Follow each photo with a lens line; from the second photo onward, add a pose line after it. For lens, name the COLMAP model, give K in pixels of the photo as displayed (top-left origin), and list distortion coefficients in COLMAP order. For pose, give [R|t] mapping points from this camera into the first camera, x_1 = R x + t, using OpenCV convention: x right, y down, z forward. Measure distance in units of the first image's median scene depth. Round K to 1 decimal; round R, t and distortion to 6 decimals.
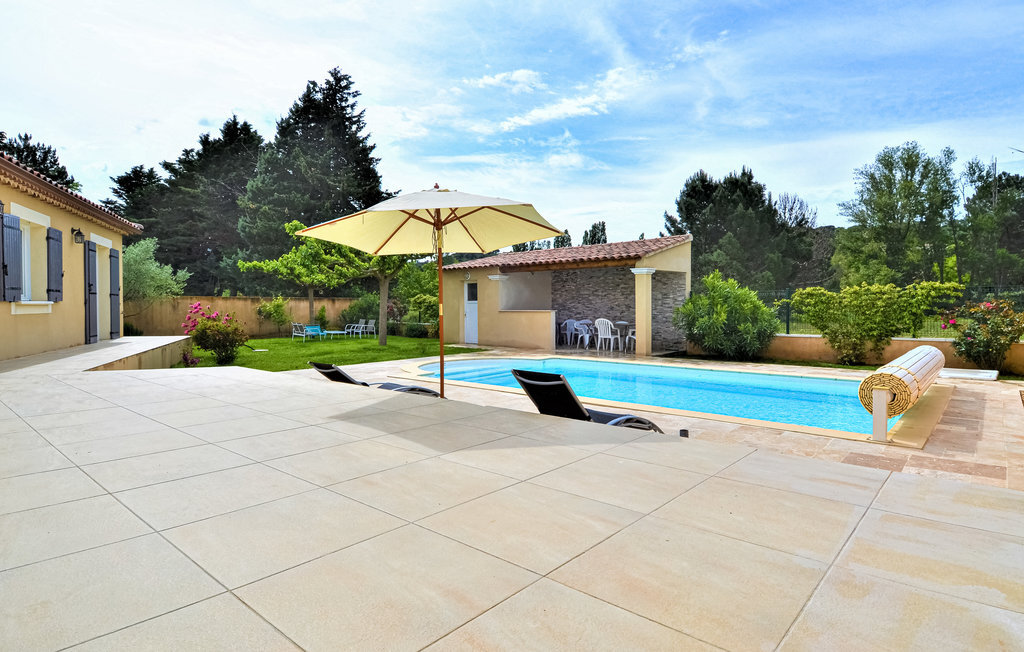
lens RADIAL K [[543.6, 0, 518.2], [0, 543.6, 317.5], [0, 0, 1]] dist [-0.009046, -0.006506]
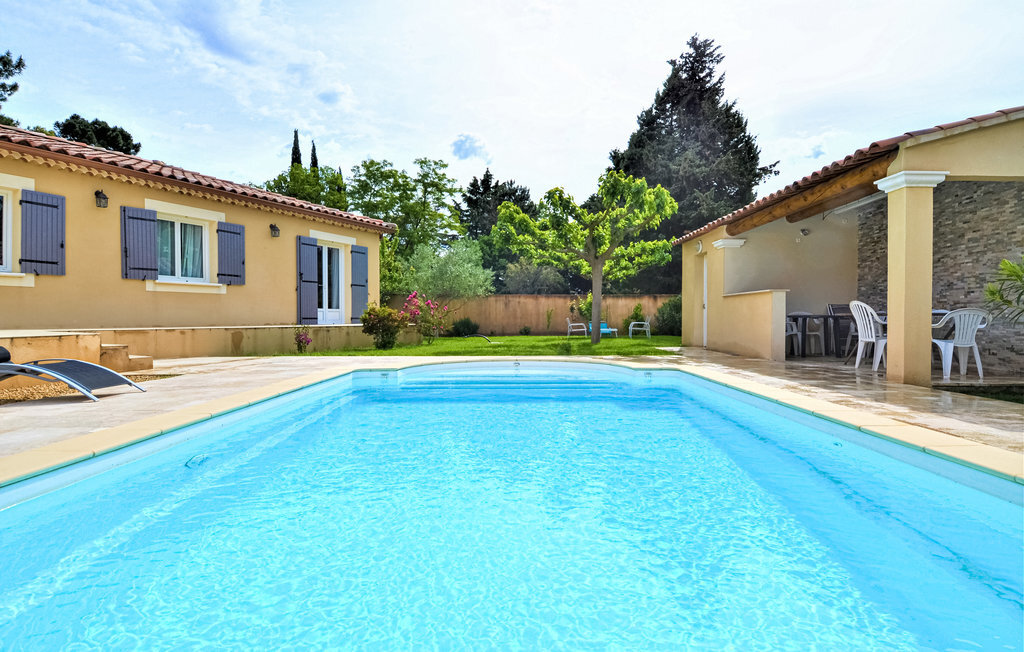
lens RADIAL K [[543.6, 0, 511.5], [0, 543.6, 329.1], [0, 0, 1]] dist [-0.009046, -0.006506]
pose [[0.659990, 0.023117, -0.750918, 0.139686], [-0.022437, 0.999687, 0.011055, 0.012609], [0.750939, 0.009552, 0.660303, 0.201080]]
